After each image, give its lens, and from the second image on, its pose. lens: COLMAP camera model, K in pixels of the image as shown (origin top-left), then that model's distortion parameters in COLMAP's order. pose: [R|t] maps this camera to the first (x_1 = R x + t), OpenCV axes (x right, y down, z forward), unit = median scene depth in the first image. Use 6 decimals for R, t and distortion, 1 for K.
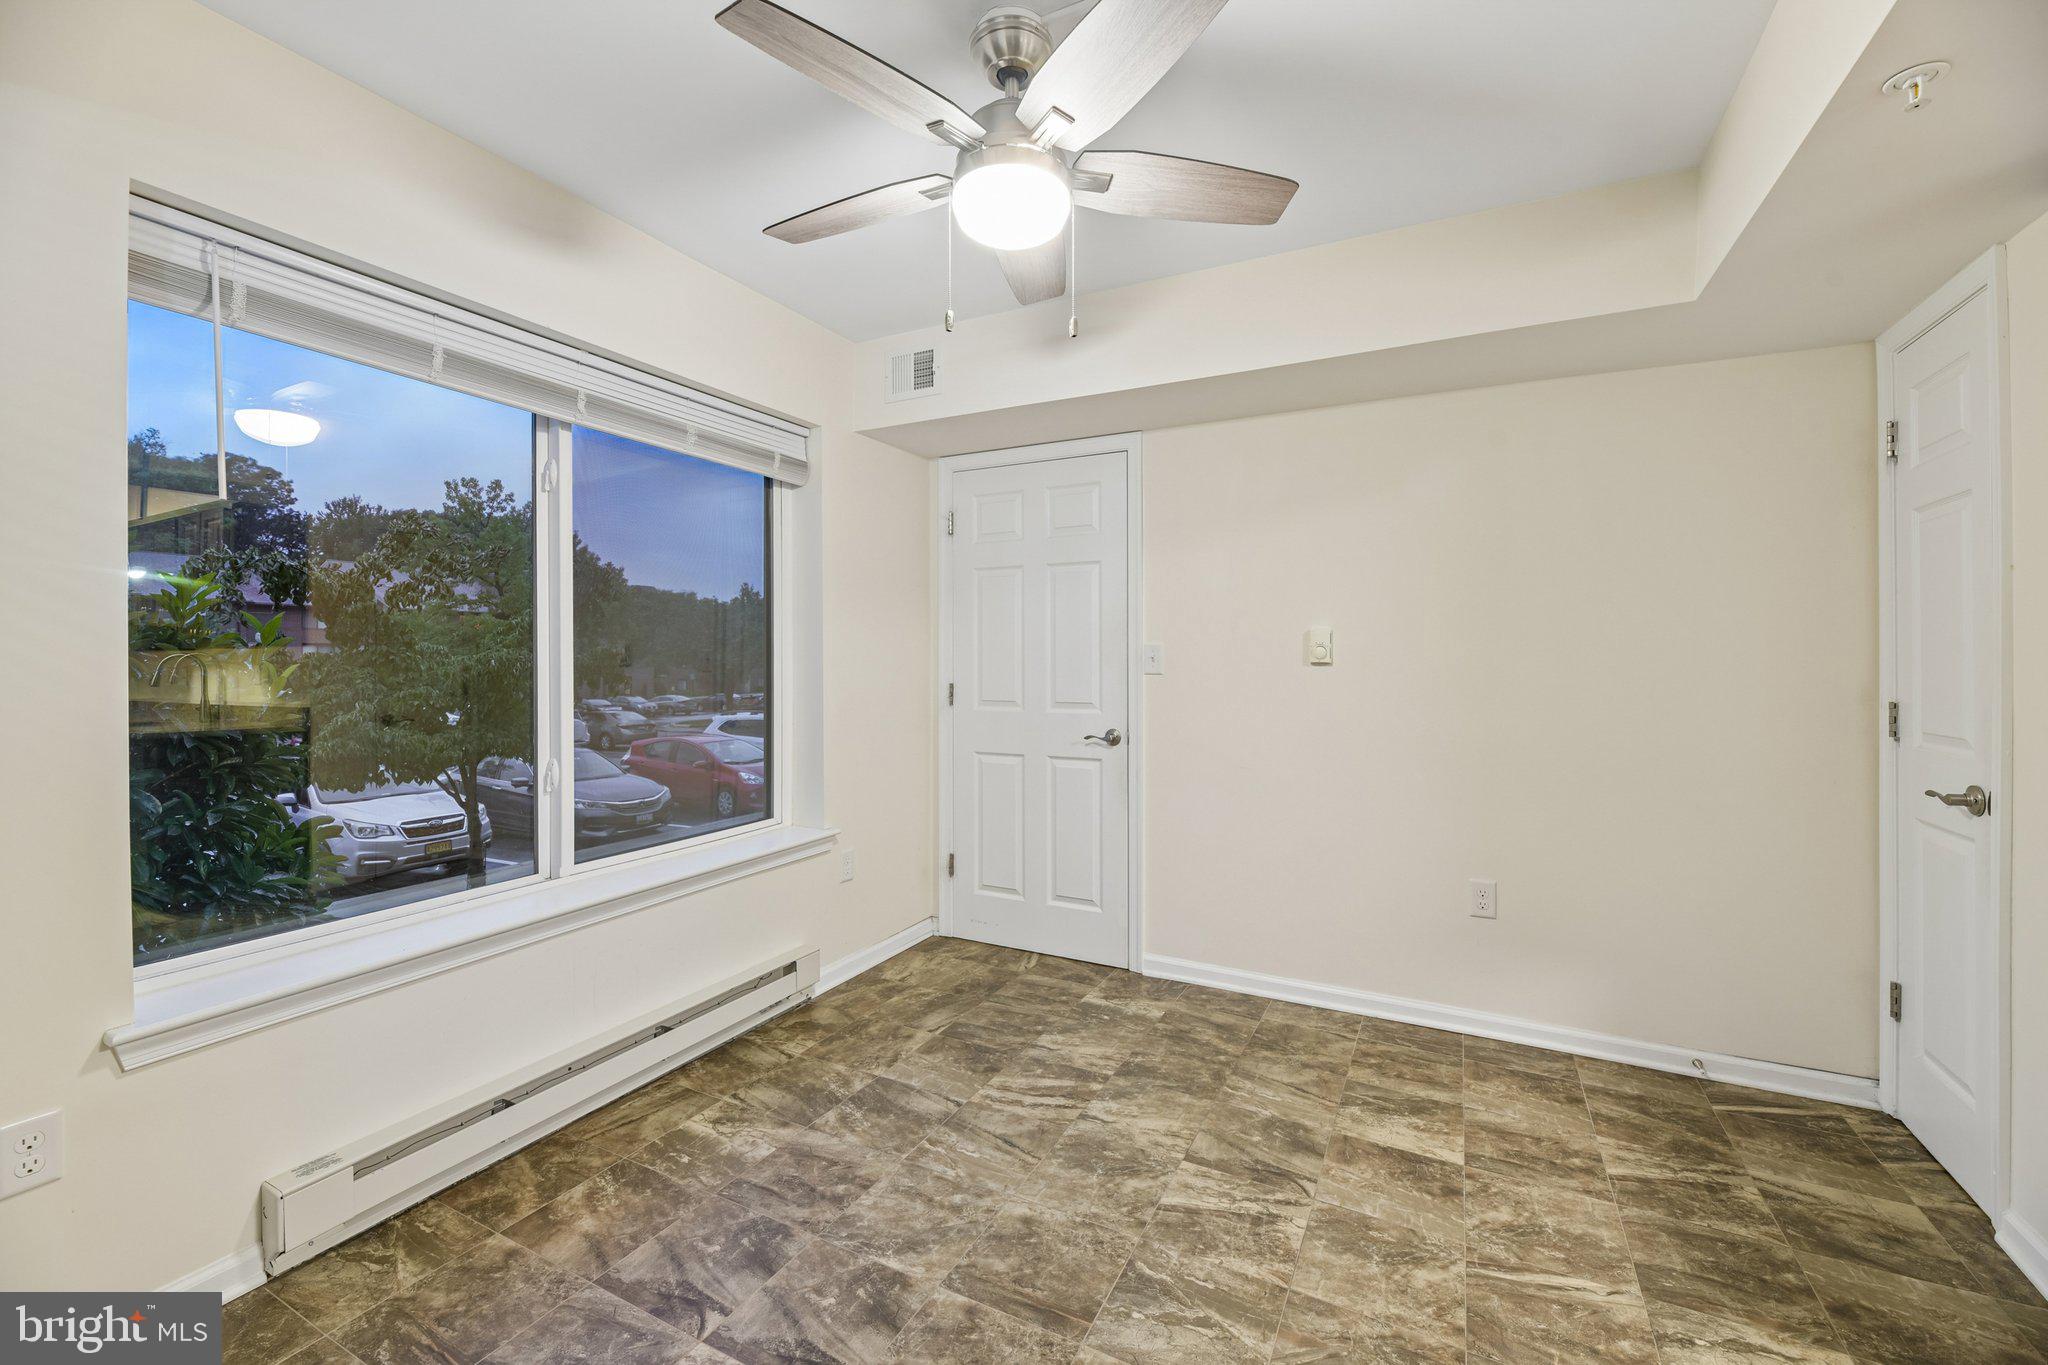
lens RADIAL K [[831.1, 0, 1025.0], [0, 831.1, 649.9], [0, 0, 1]] dist [0.002402, -0.004360]
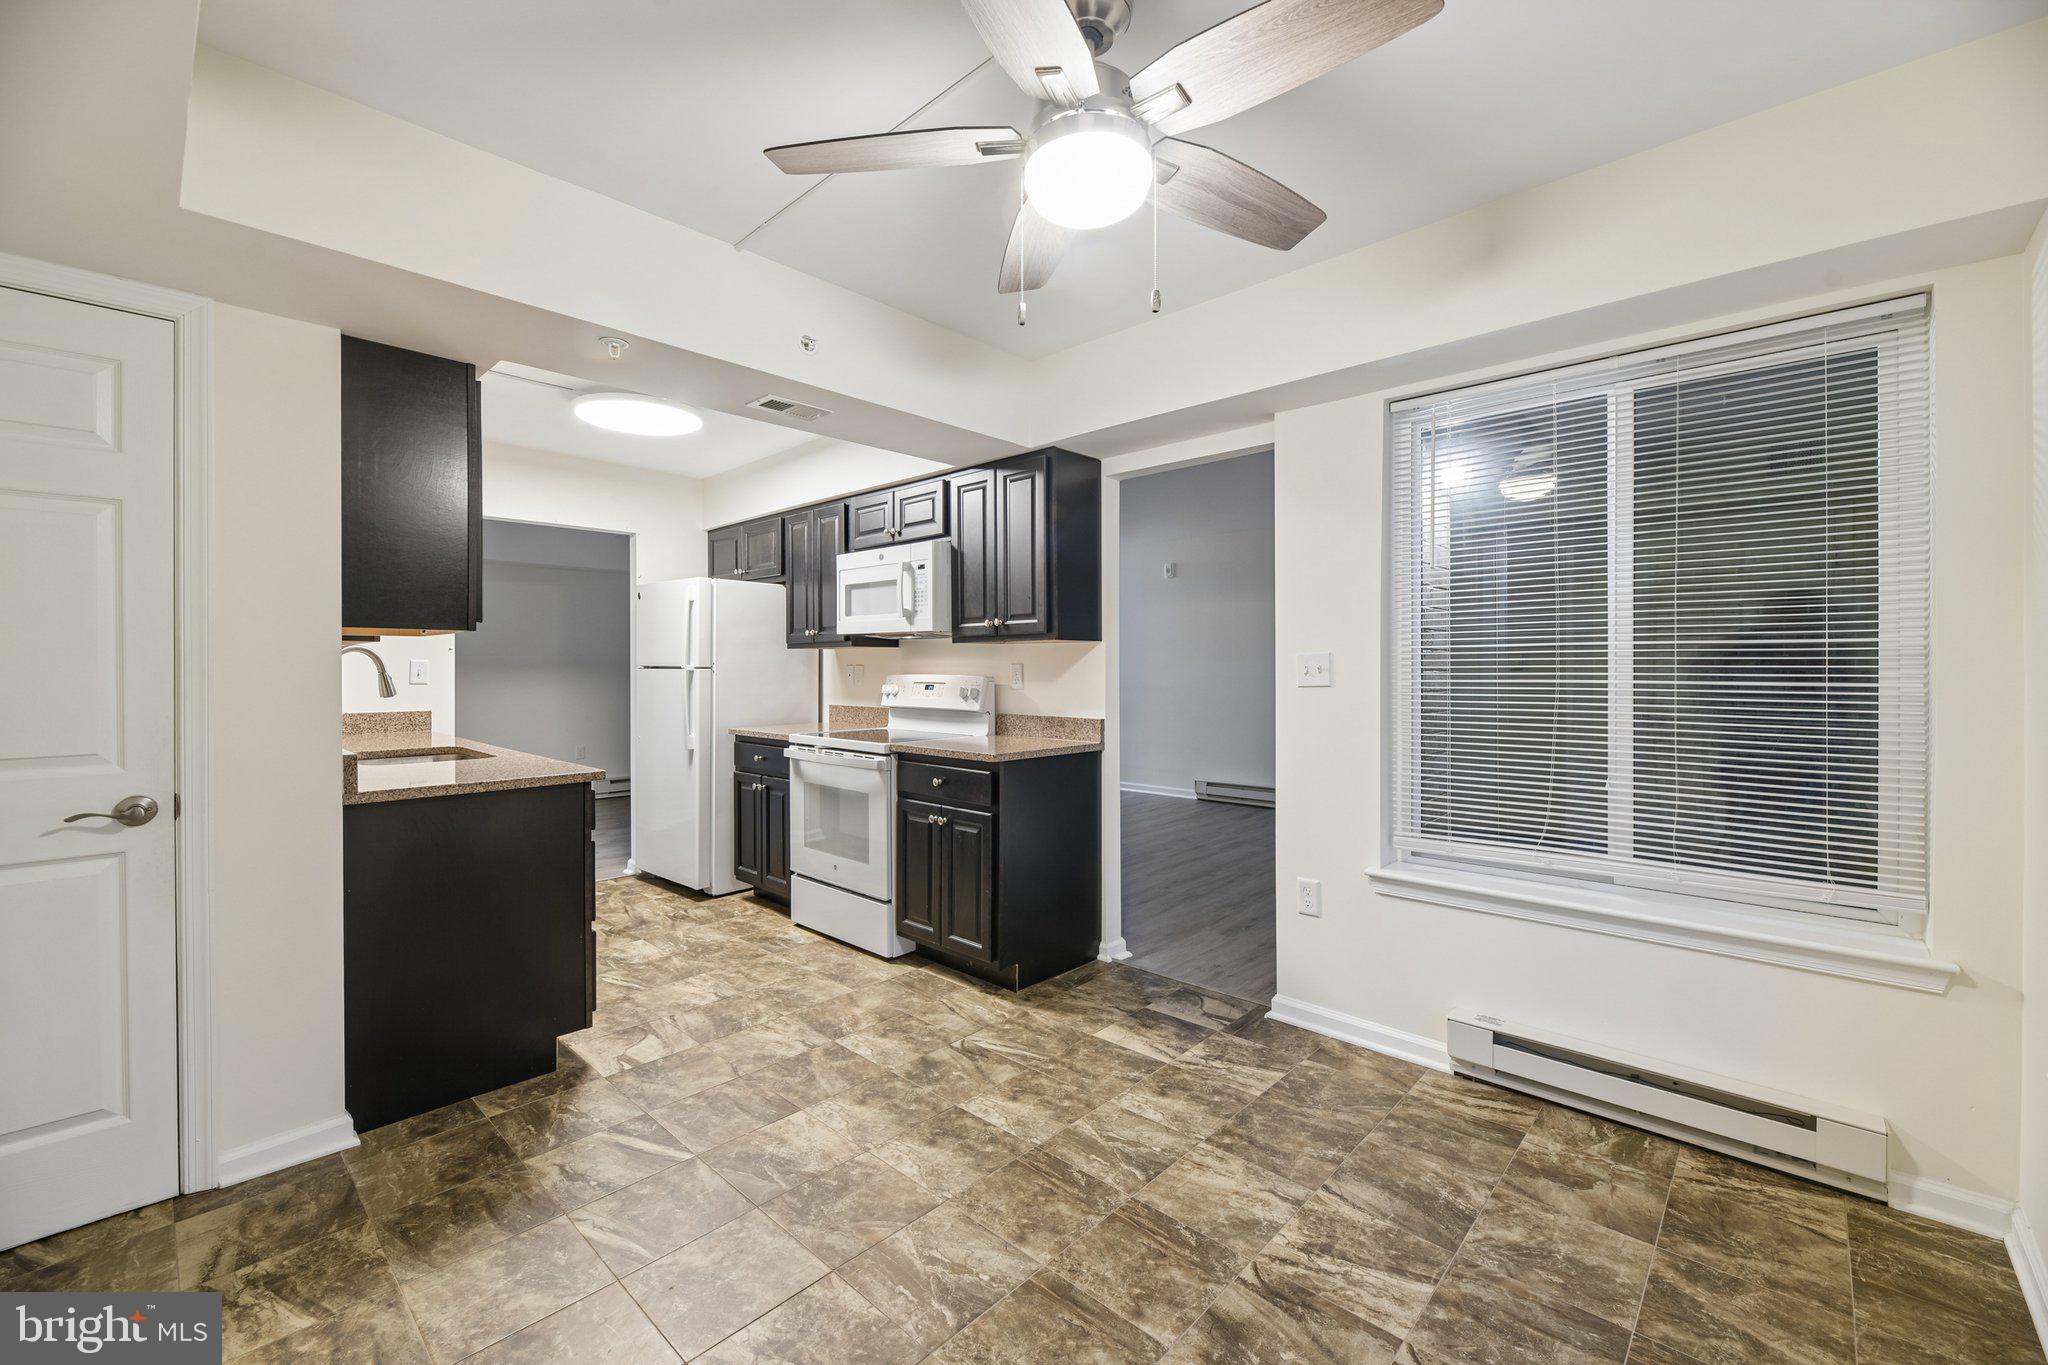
lens RADIAL K [[826.1, 0, 1032.4], [0, 826.1, 667.0], [0, 0, 1]] dist [0.002242, -0.003906]
pose [[-0.964660, 0.000877, 0.263497, -0.132290], [-0.001592, 0.999957, -0.009156, 0.009686], [-0.263493, -0.009252, -0.964617, 1.283592]]
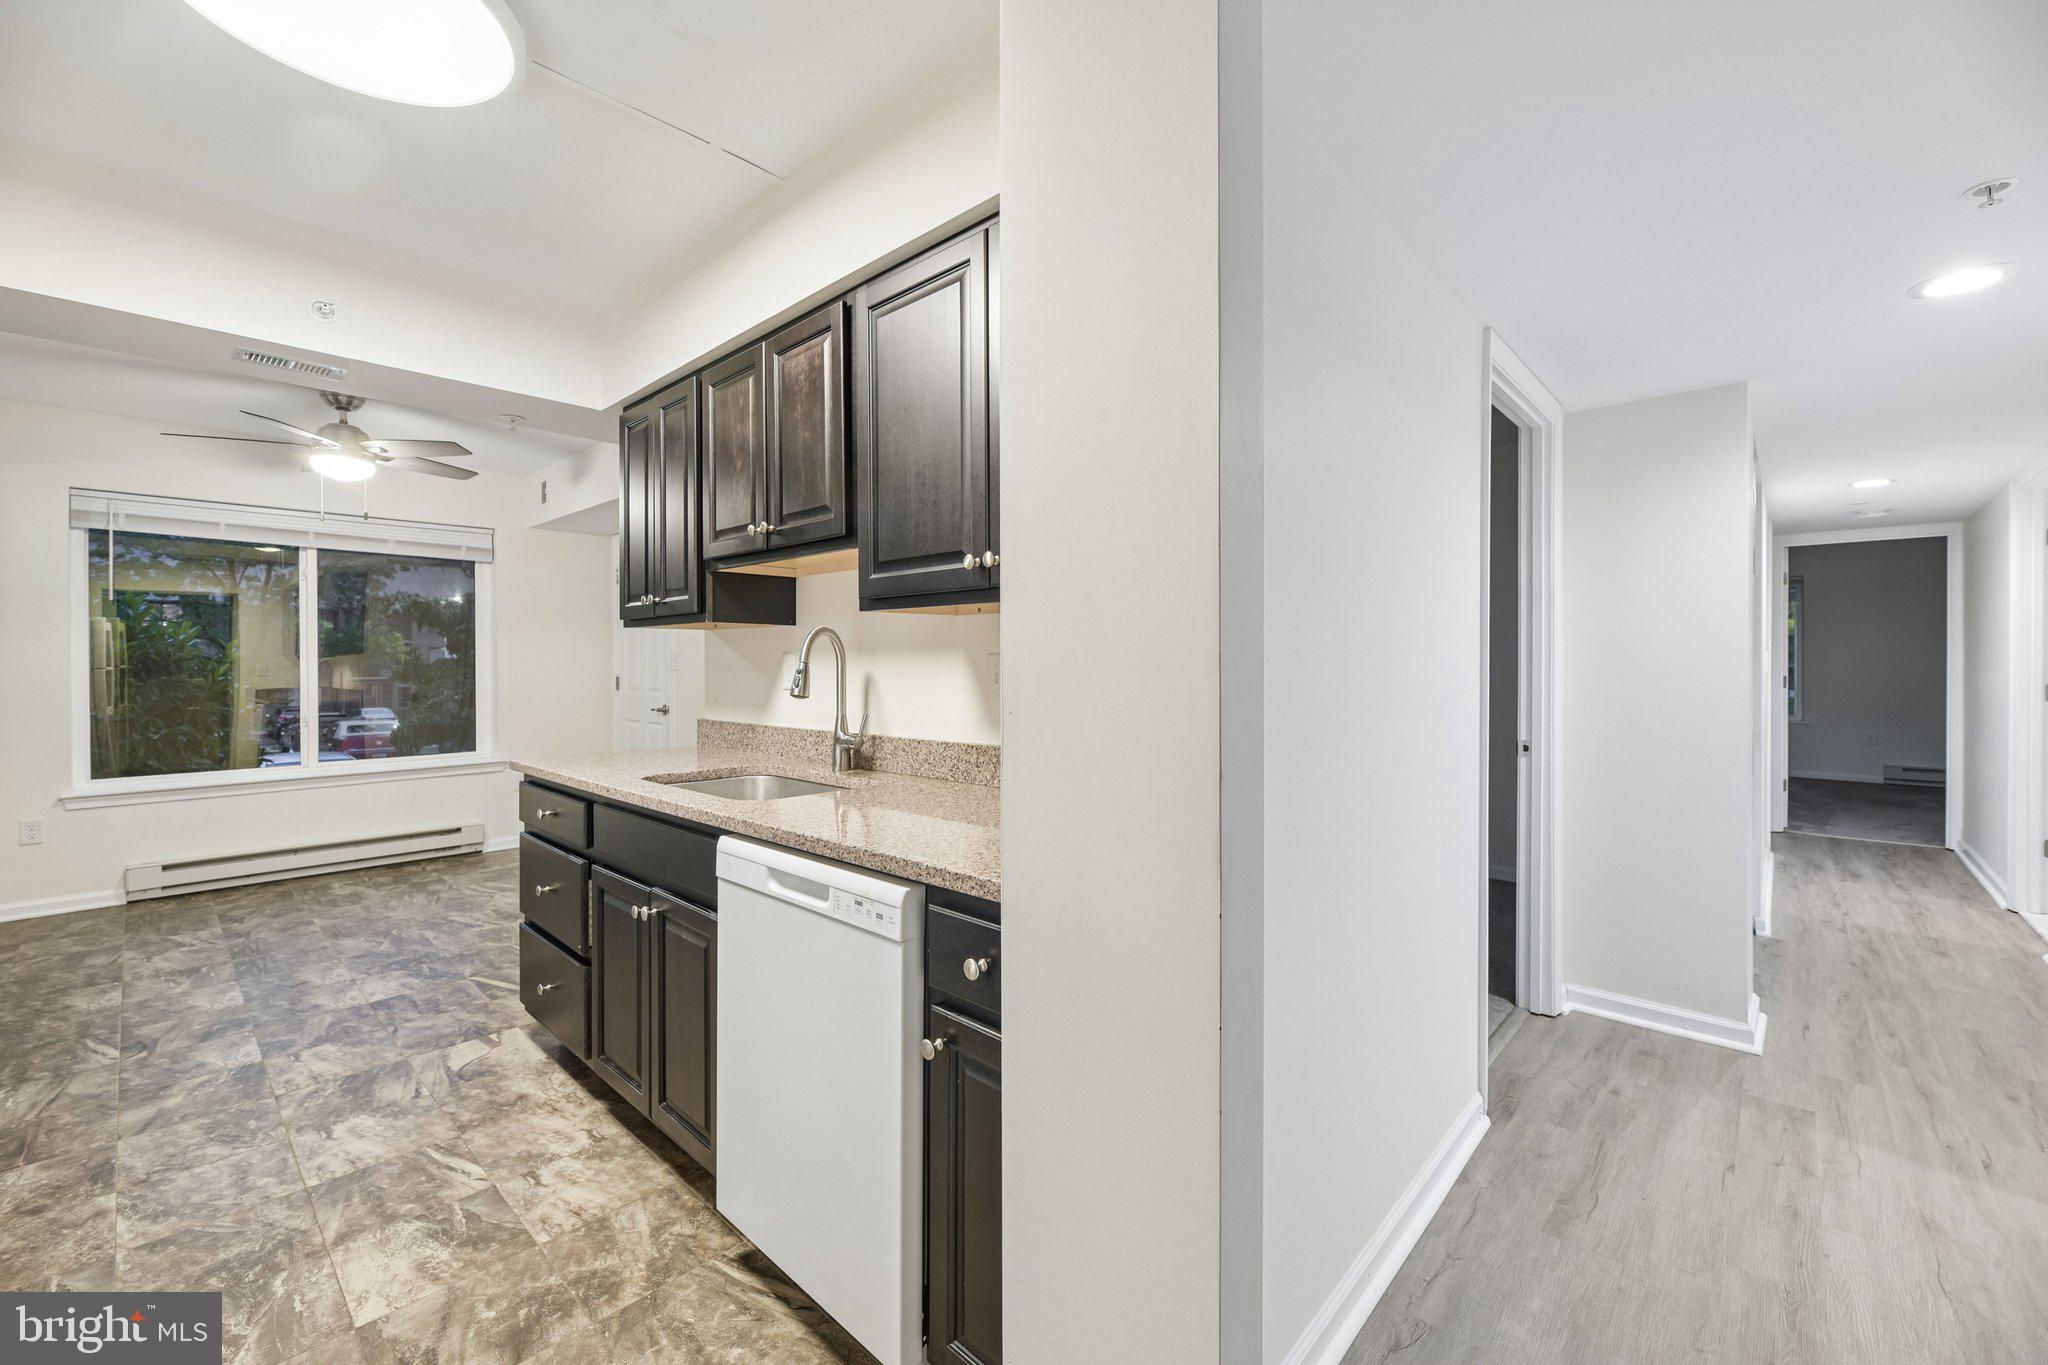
lens RADIAL K [[826.1, 0, 1032.4], [0, 826.1, 667.0], [0, 0, 1]] dist [0.002242, -0.003906]
pose [[0.965247, 0.001761, -0.261335, 1.634363], [0.002556, 0.999866, 0.016179, -0.002245], [0.261328, -0.016284, 0.965113, -0.476579]]
